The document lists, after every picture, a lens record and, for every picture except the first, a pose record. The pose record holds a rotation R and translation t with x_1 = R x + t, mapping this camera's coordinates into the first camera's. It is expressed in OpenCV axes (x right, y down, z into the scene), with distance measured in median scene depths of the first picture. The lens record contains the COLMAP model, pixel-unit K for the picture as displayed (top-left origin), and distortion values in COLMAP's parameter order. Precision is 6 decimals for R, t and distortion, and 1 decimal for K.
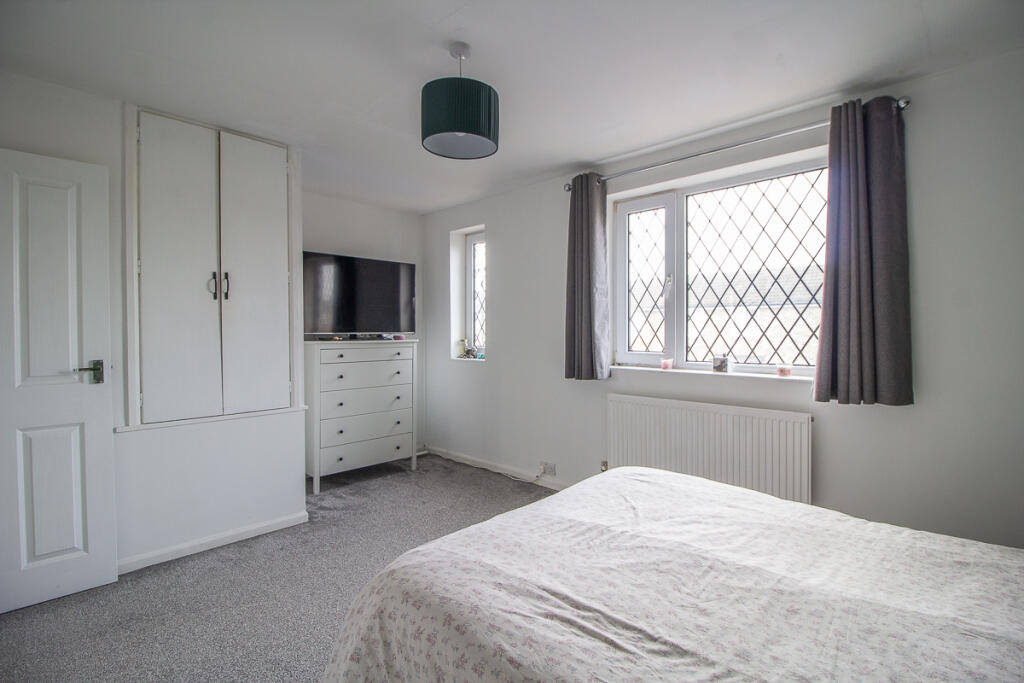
lens RADIAL K [[481.9, 0, 525.2], [0, 481.9, 335.7], [0, 0, 1]] dist [-0.008494, -0.000863]
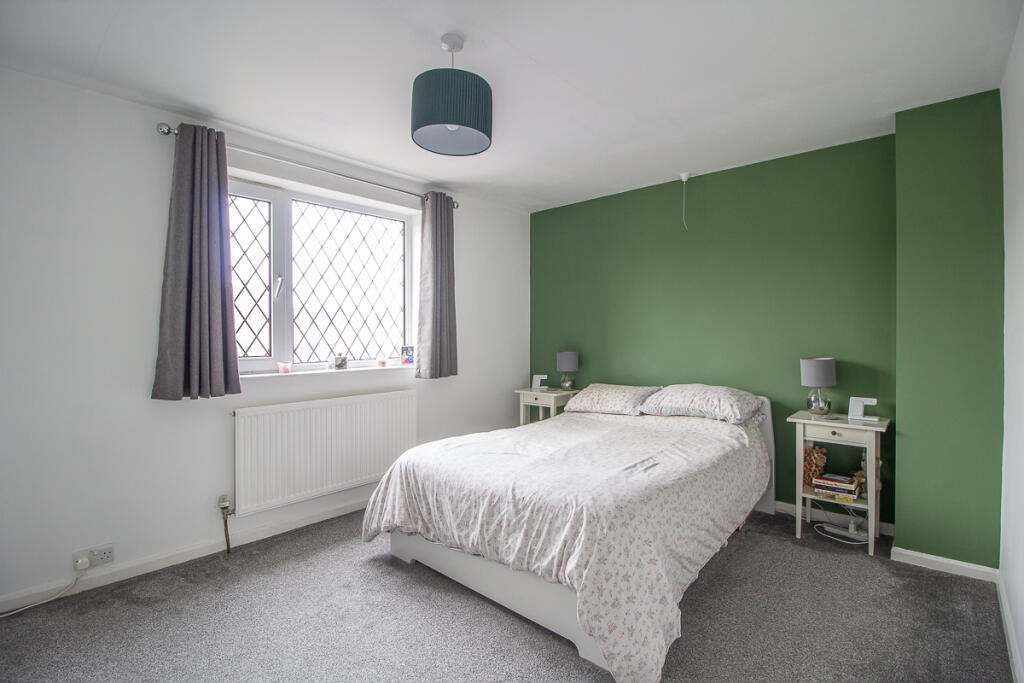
lens RADIAL K [[481.9, 0, 525.2], [0, 481.9, 335.7], [0, 0, 1]] dist [-0.008494, -0.000863]
pose [[-0.041442, -0.002588, 0.999138, -0.764335], [0.017876, 0.999835, 0.003332, 0.000019], [-0.998981, 0.017999, -0.041389, 0.619433]]
